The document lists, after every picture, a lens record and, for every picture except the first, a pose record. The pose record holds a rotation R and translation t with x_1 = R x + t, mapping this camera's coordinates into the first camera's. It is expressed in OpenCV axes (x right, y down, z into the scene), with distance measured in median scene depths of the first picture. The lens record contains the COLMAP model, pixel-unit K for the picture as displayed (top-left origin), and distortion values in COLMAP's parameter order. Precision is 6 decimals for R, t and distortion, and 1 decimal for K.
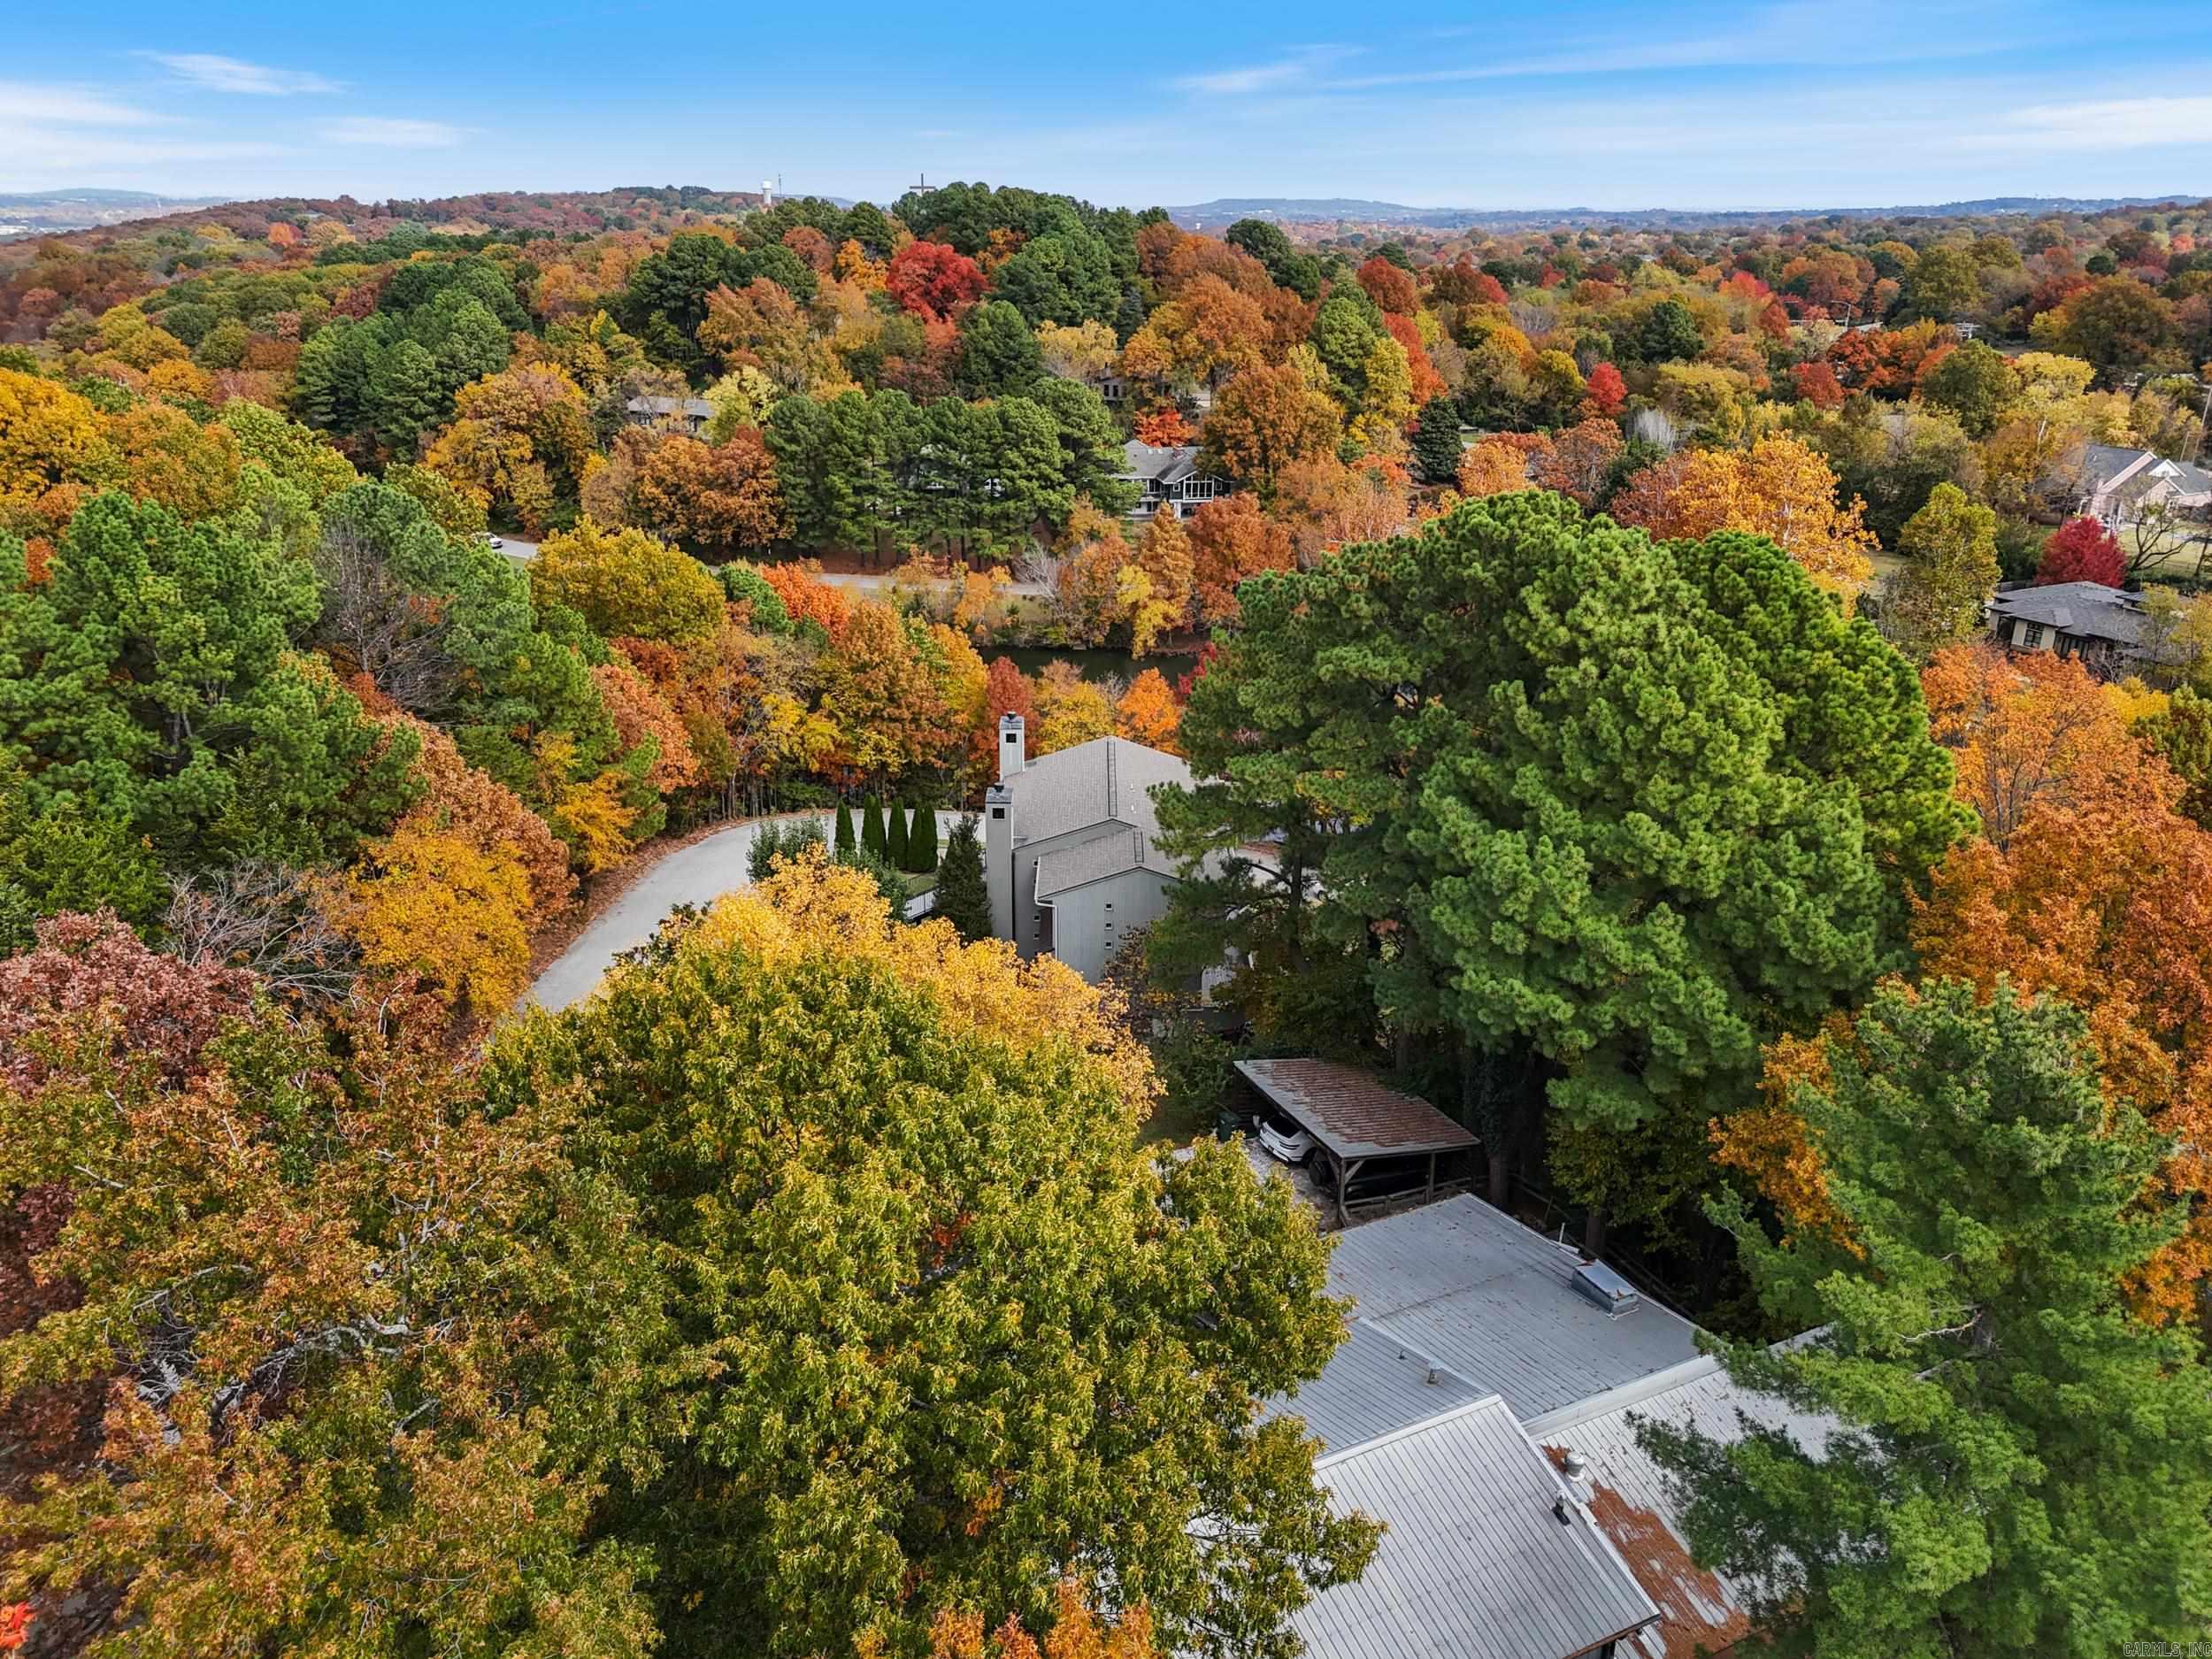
lens RADIAL K [[1607.9, 0, 1106.0], [0, 1607.9, 829.5], [0, 0, 1]] dist [-0.006860, 0.000574]
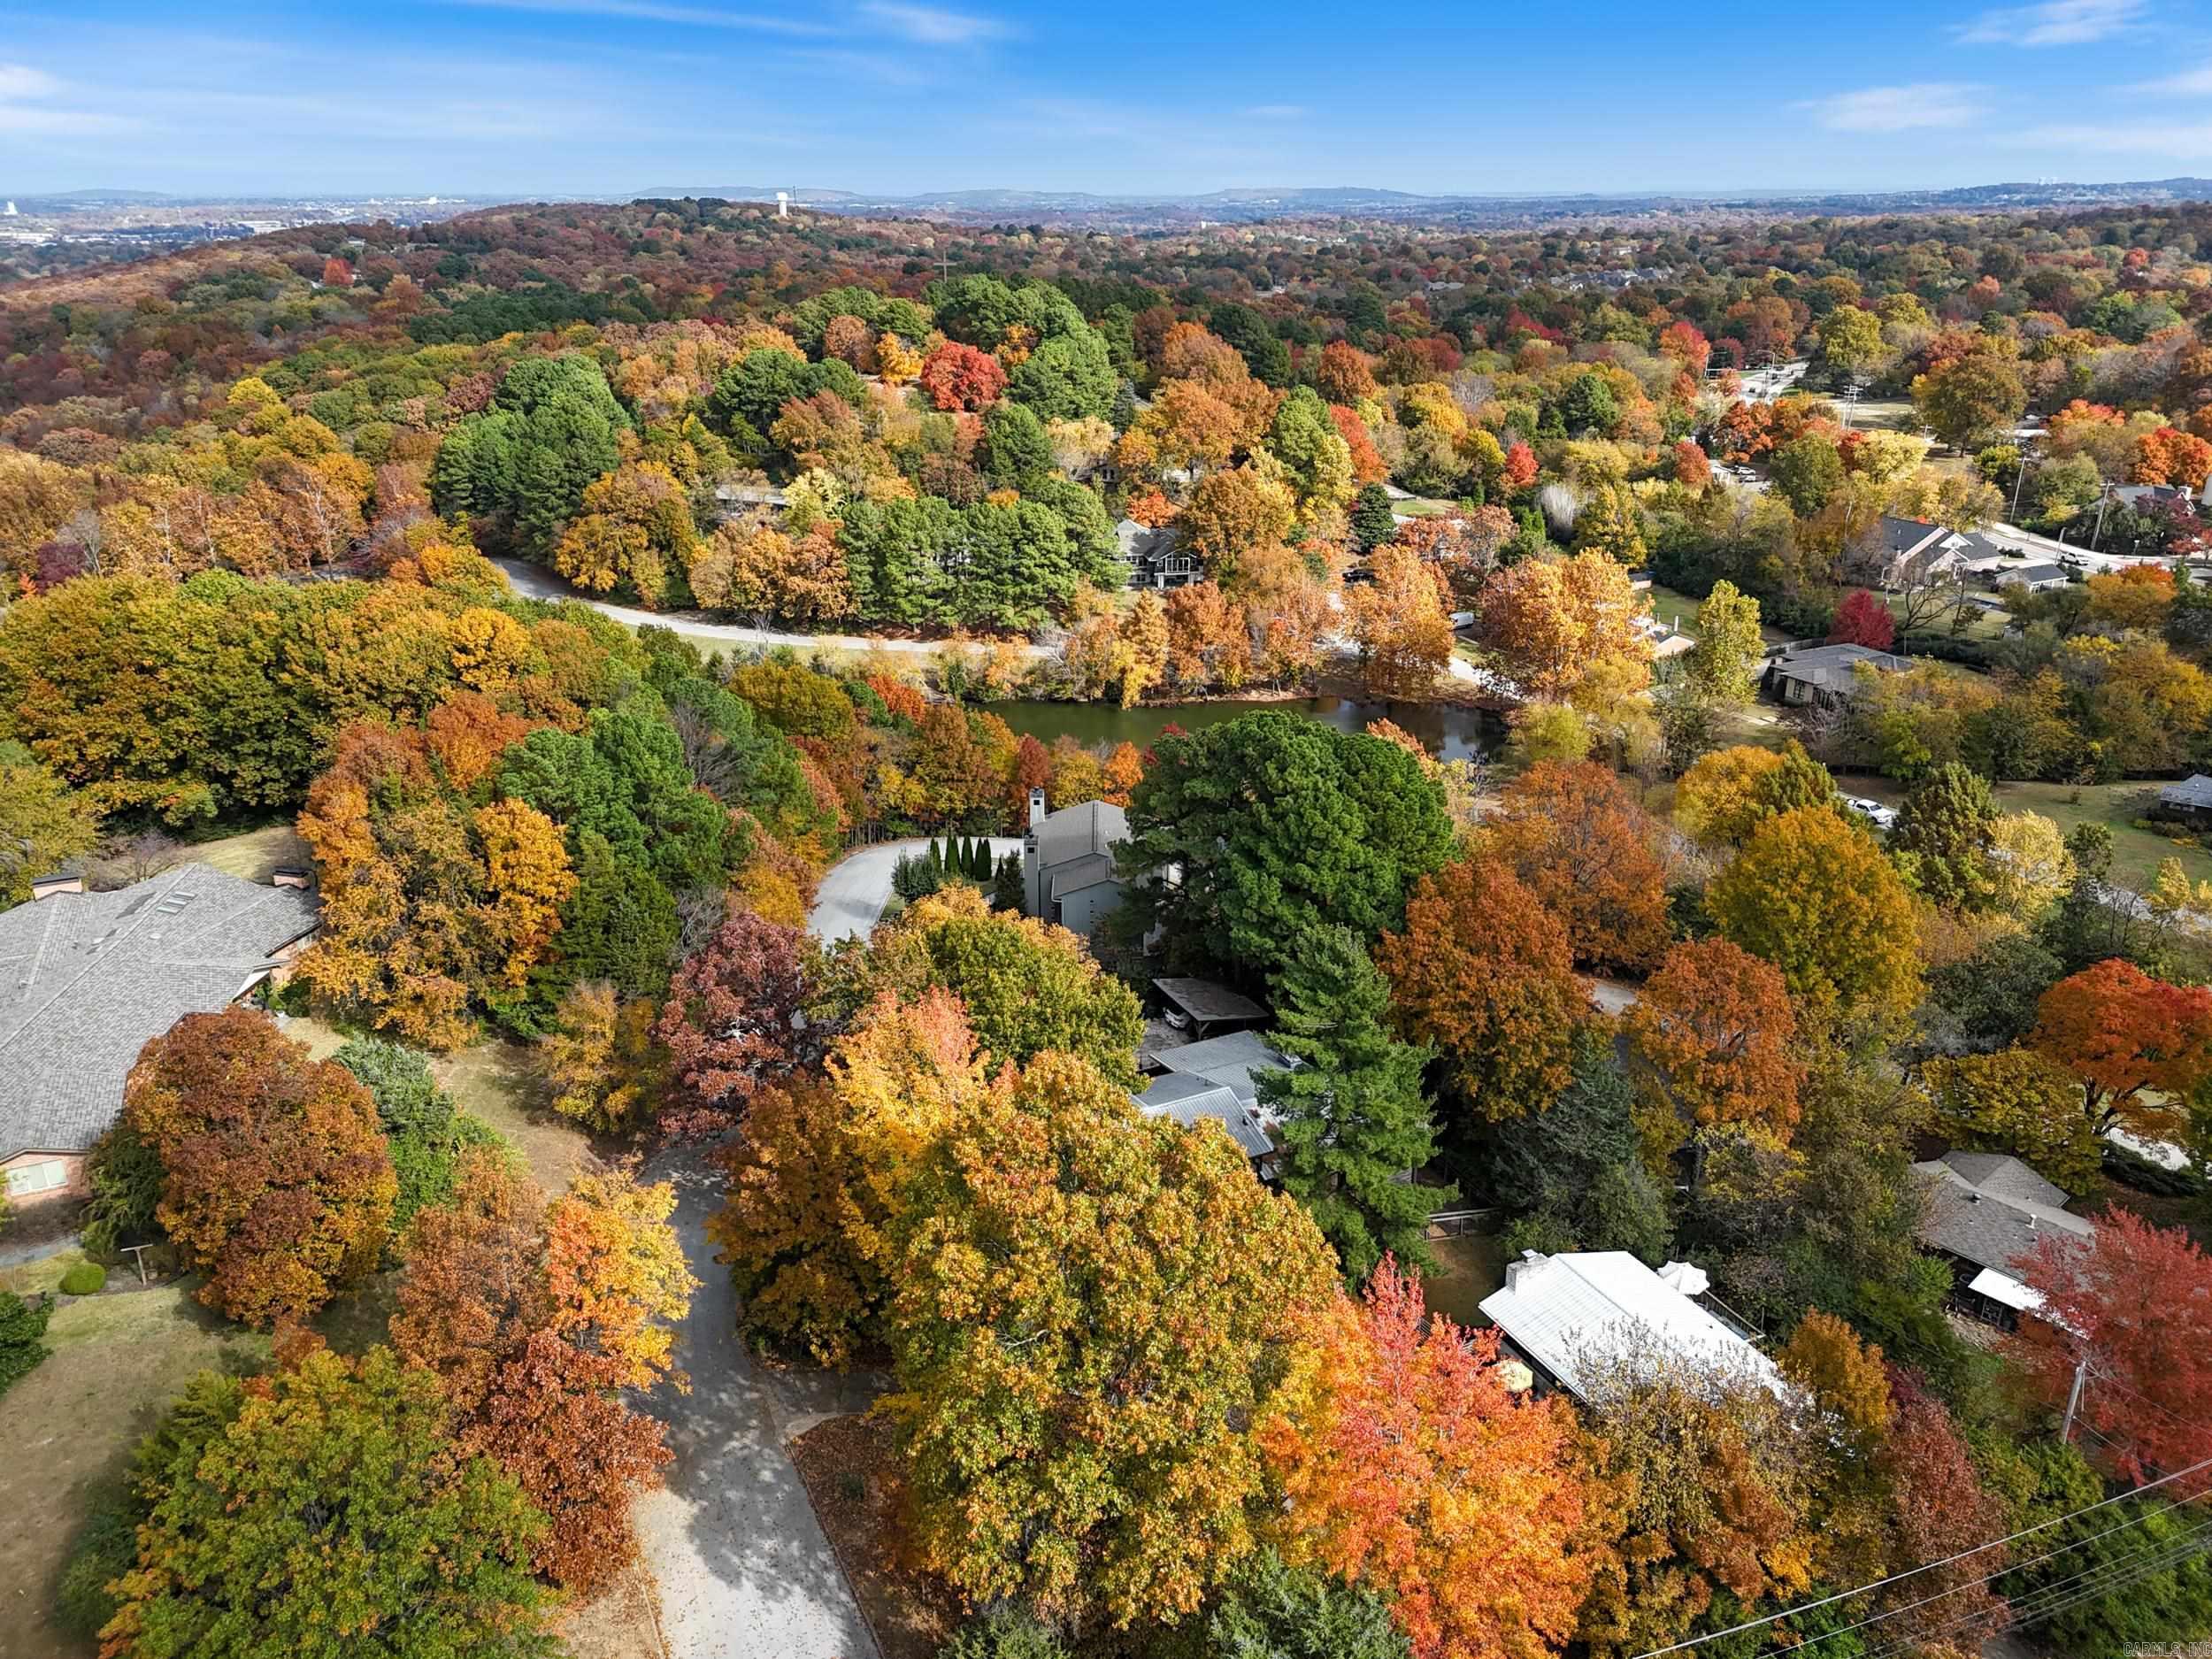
lens RADIAL K [[1607.9, 0, 1106.0], [0, 1607.9, 829.5], [0, 0, 1]] dist [-0.006860, 0.000574]
pose [[0.999947, -0.007022, -0.007572, 0.010763], [0.007074, 0.999951, 0.006895, -0.015704], [0.007523, -0.006948, 0.999948, -0.279666]]
